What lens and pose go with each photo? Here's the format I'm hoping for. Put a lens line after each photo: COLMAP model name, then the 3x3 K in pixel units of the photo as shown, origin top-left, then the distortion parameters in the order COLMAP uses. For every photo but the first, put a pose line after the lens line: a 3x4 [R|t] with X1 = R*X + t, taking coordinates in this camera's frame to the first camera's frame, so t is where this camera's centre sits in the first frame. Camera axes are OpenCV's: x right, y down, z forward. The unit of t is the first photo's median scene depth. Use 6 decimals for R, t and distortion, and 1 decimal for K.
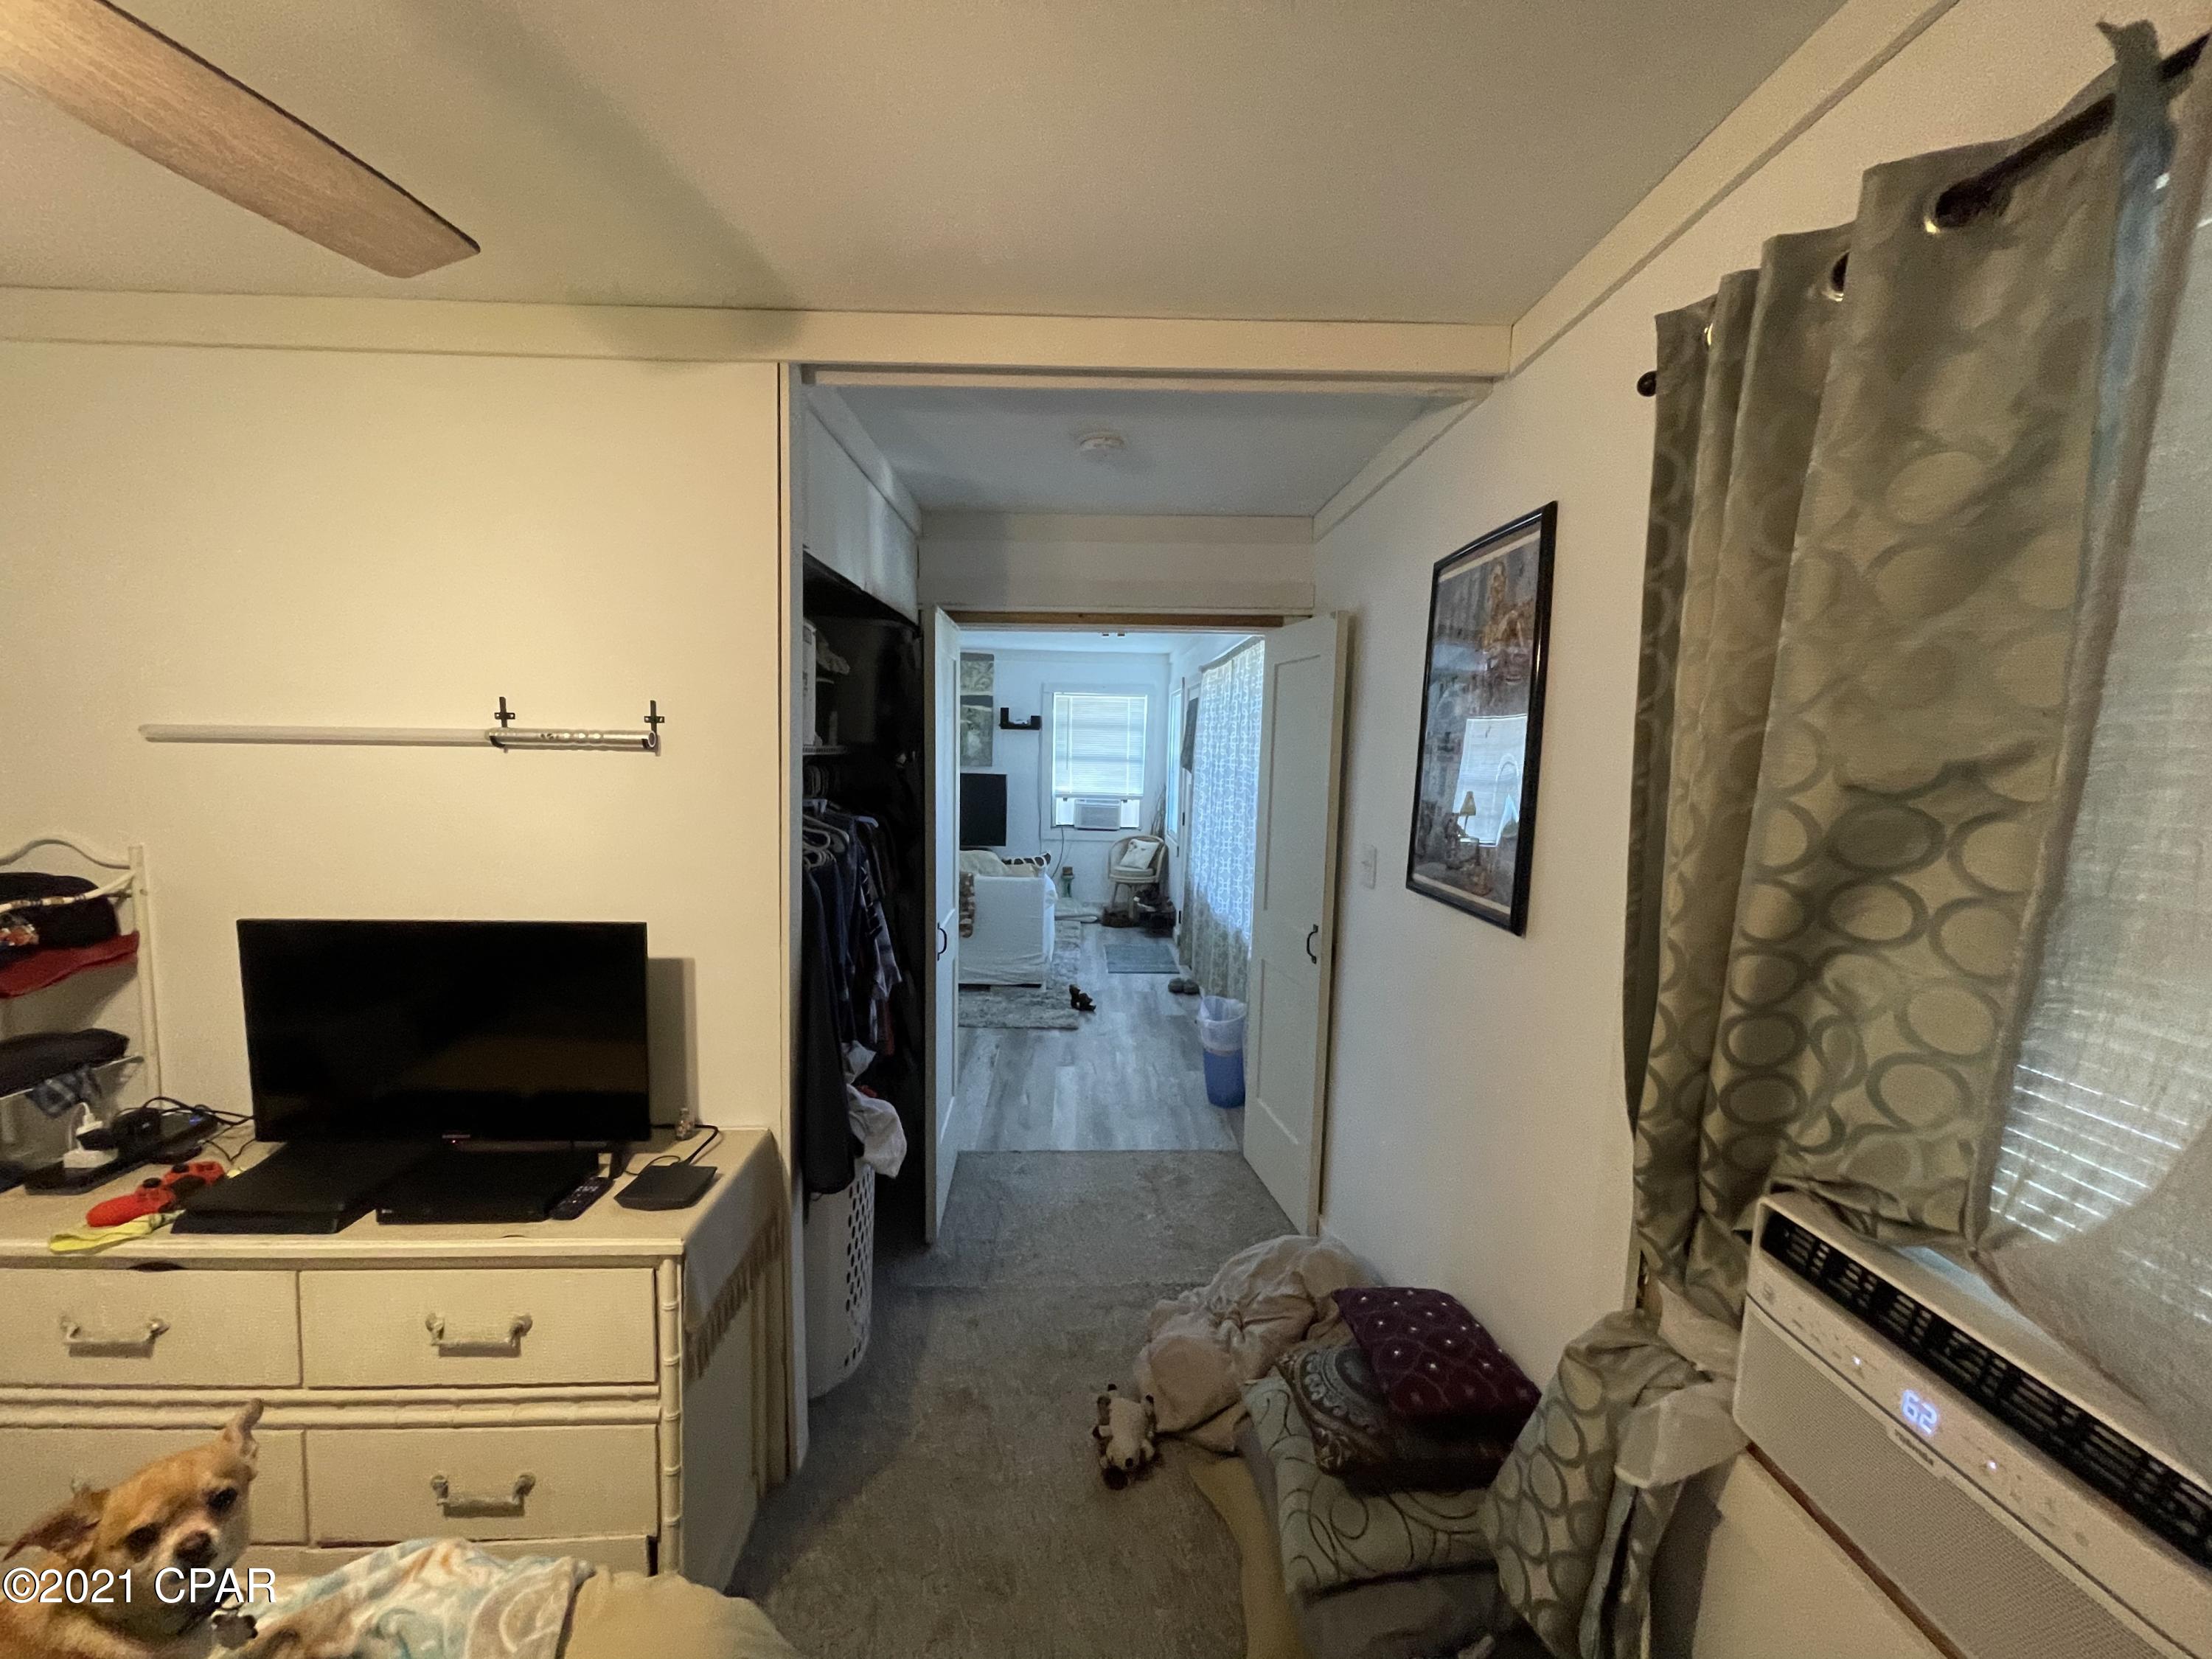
lens RADIAL K [[889.6, 0, 1108.9], [0, 889.6, 828.2], [0, 0, 1]] dist [-0.002739, 0.000820]
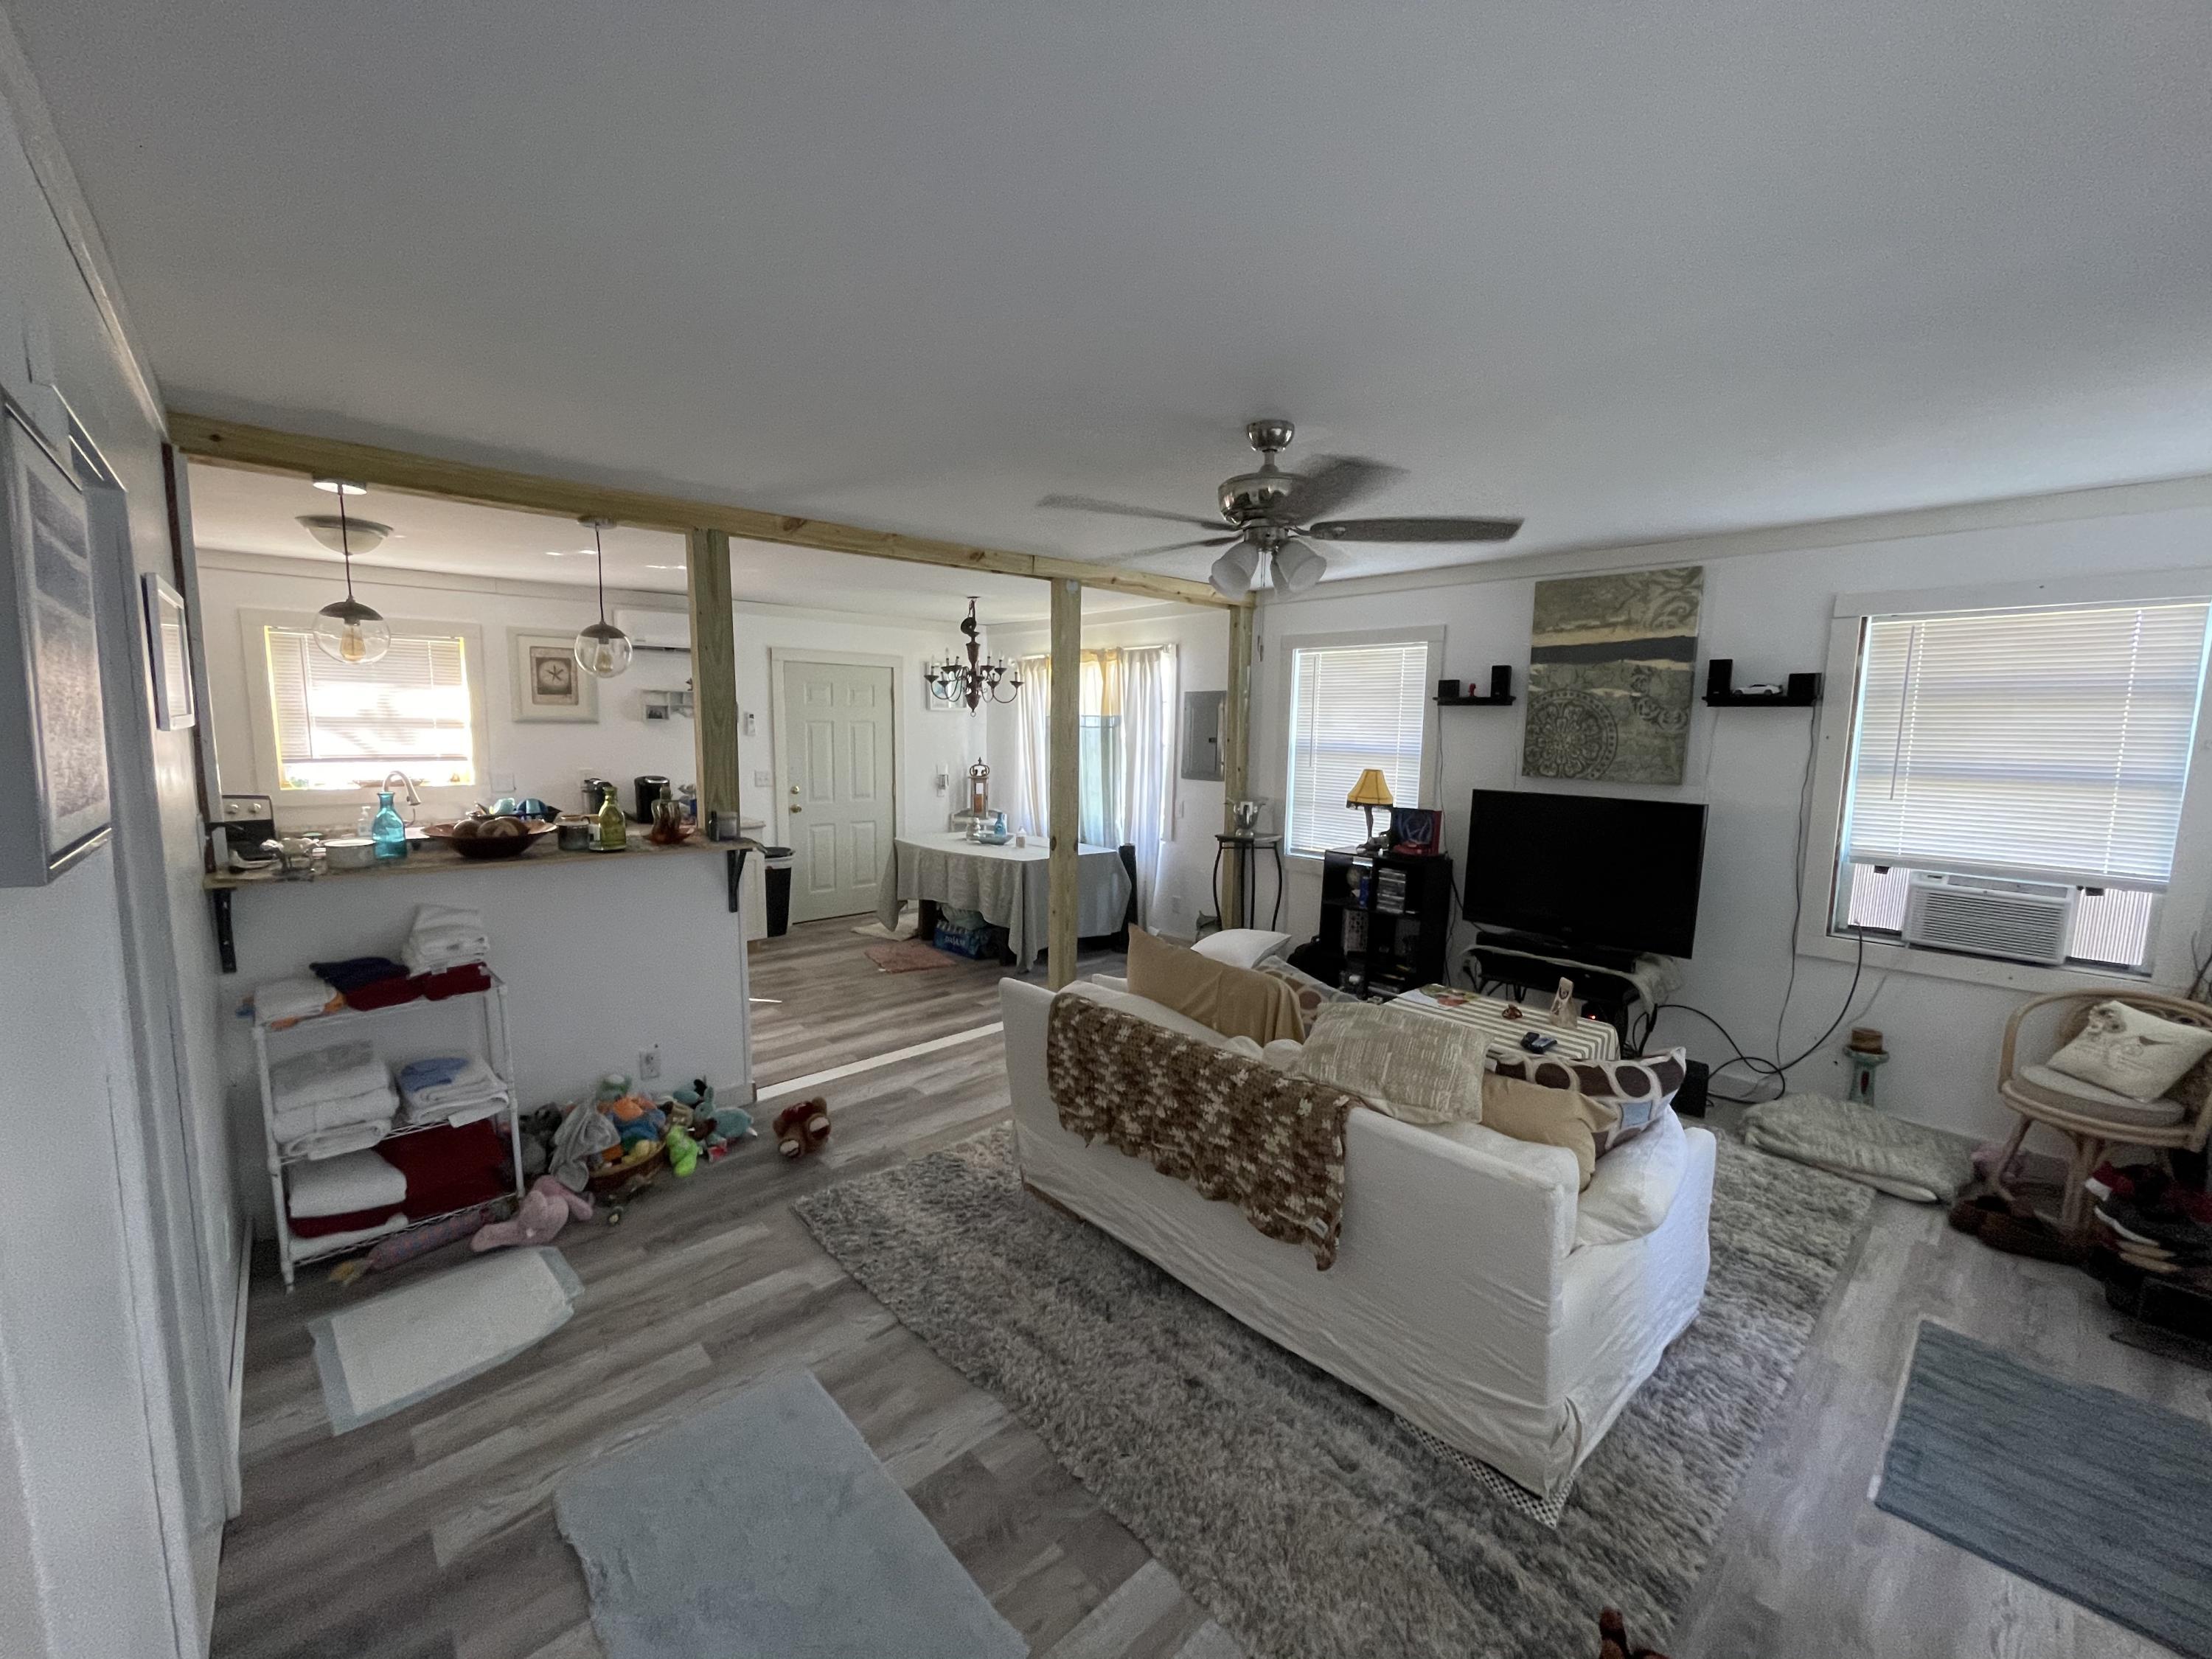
lens RADIAL K [[889.6, 0, 1096.4], [0, 889.6, 838.0], [0, 0, 1]] dist [-0.002739, 0.000820]
pose [[0.647421, 0.078916, -0.758036, 0.028596], [-0.069193, 0.996603, 0.044656, -0.041627], [0.758985, 0.023539, 0.650682, 0.454464]]
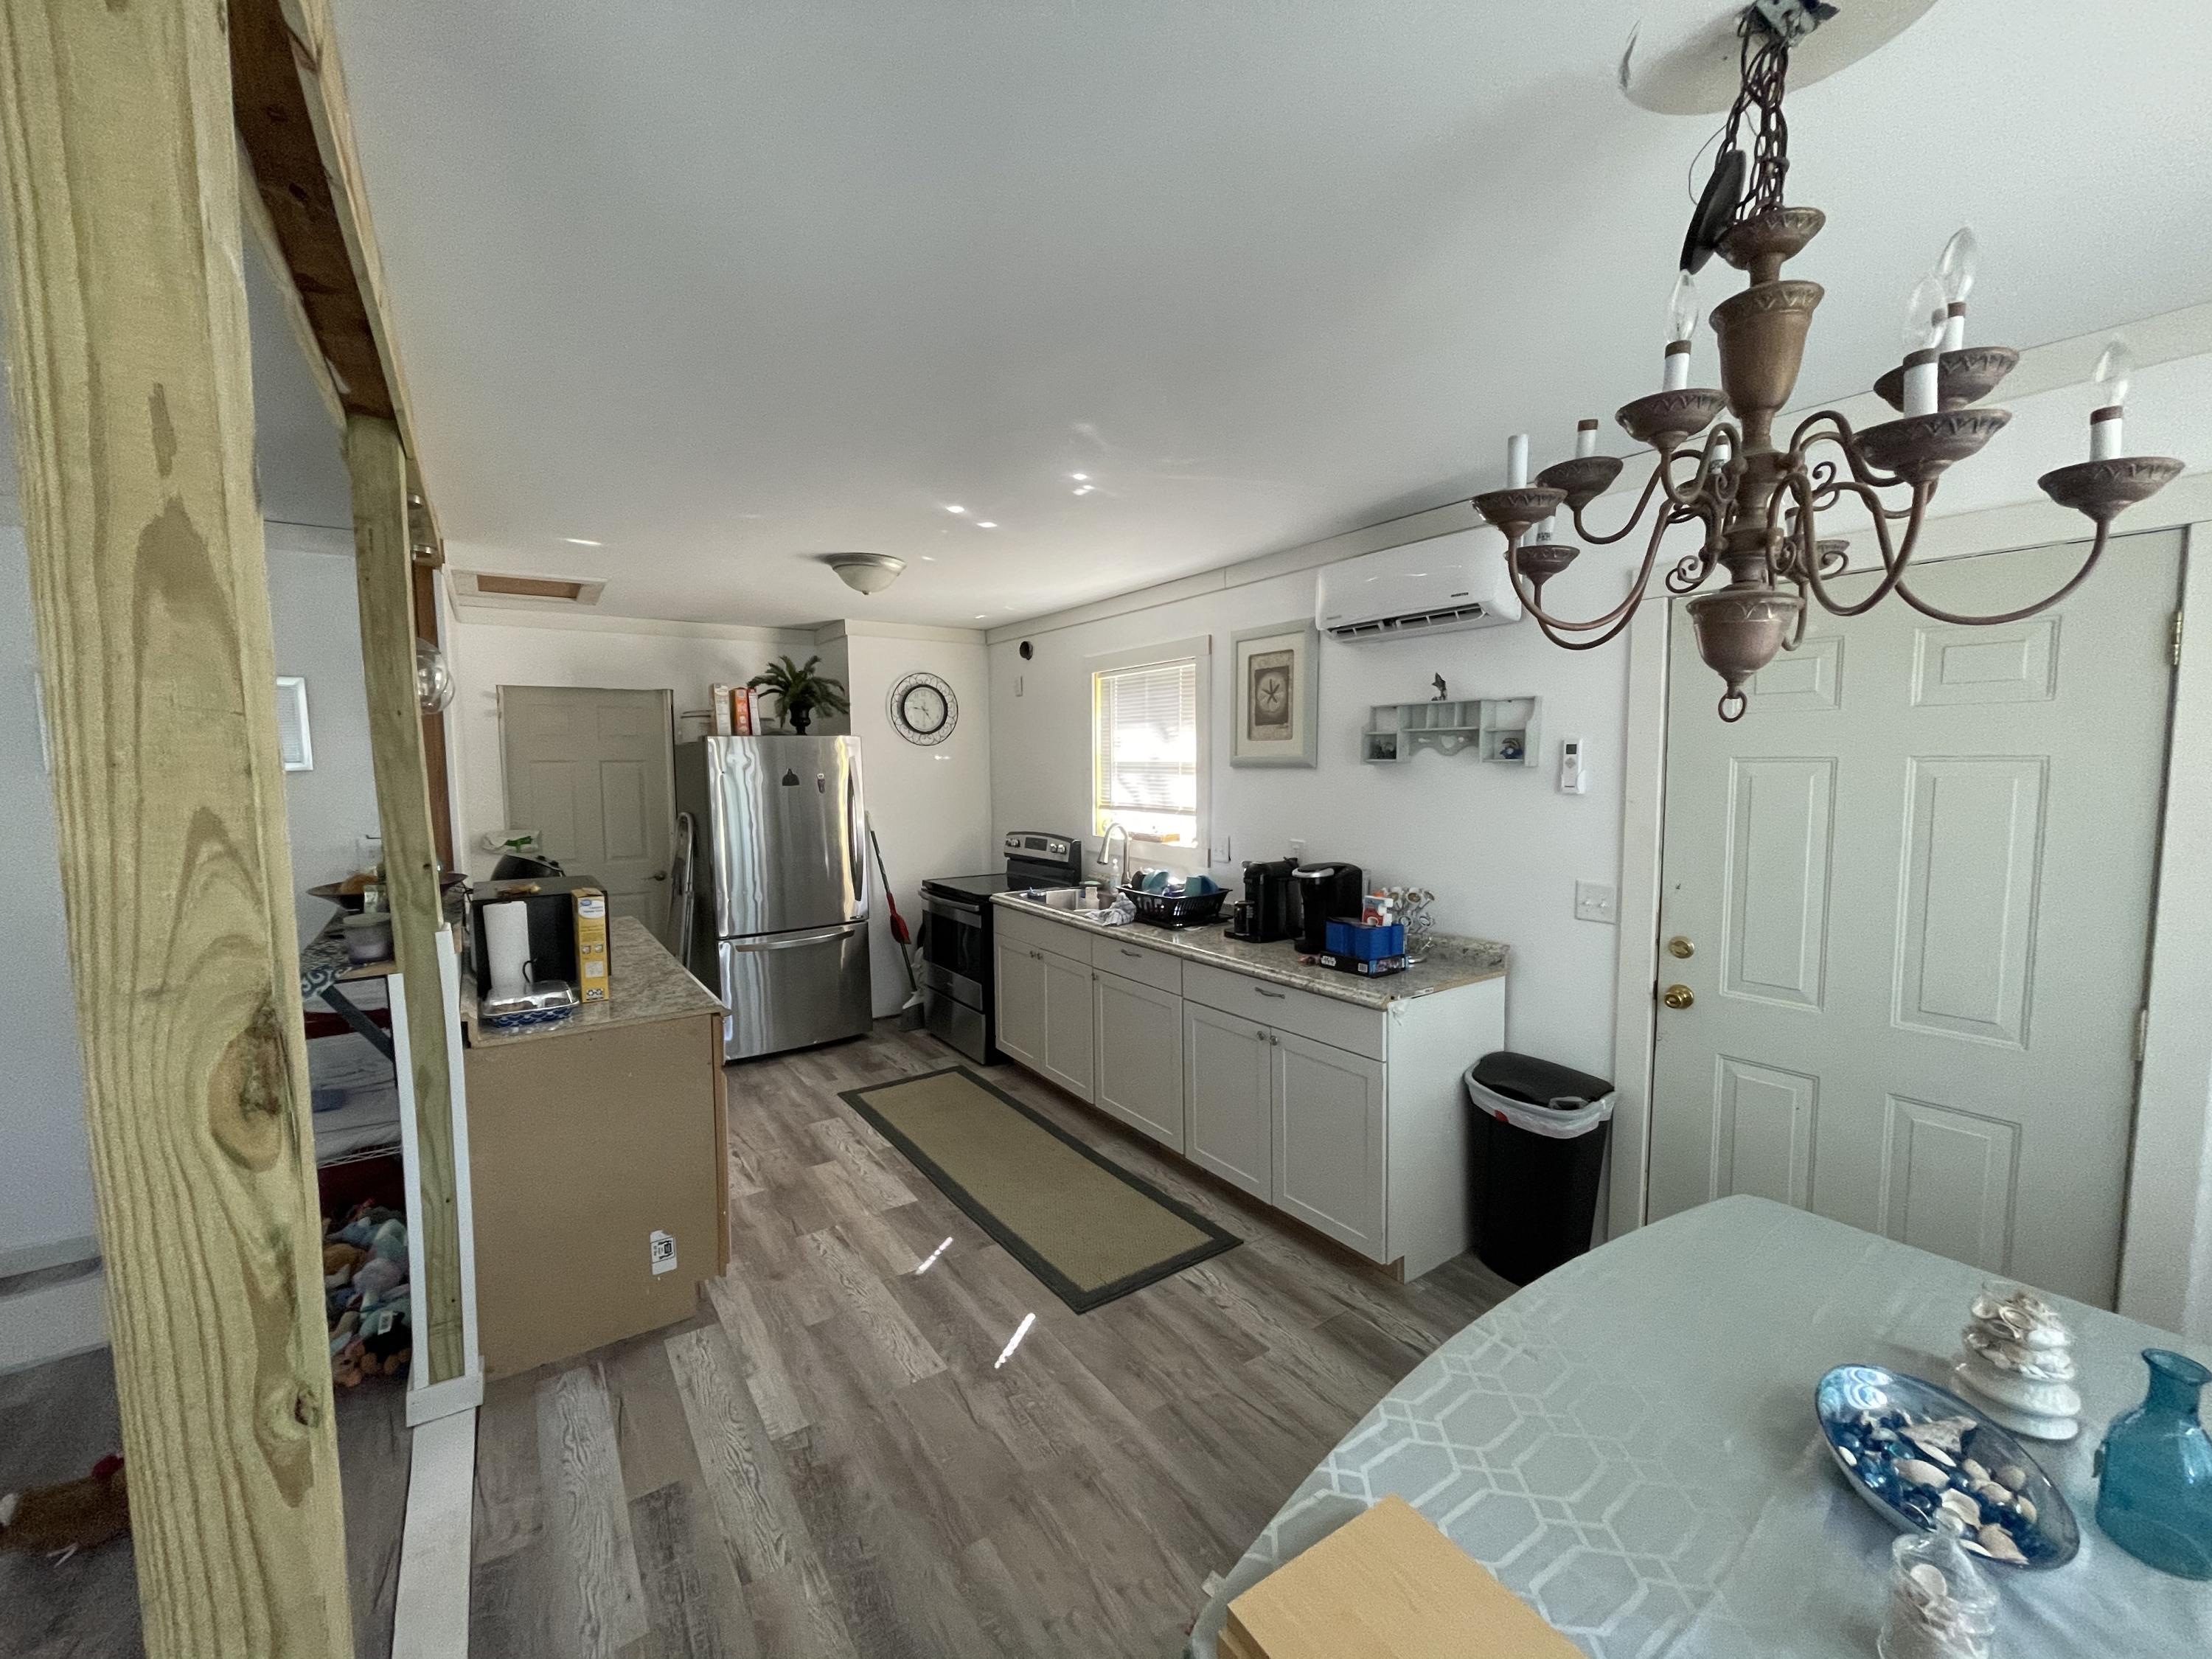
lens RADIAL K [[889.6, 0, 1091.4], [0, 889.6, 831.8], [0, 0, 1]] dist [-0.002739, 0.000820]
pose [[-0.843599, 0.019256, -0.536629, -0.422147], [-0.070376, 0.986772, 0.146043, -0.094418], [0.532342, 0.160967, -0.831084, 0.886633]]
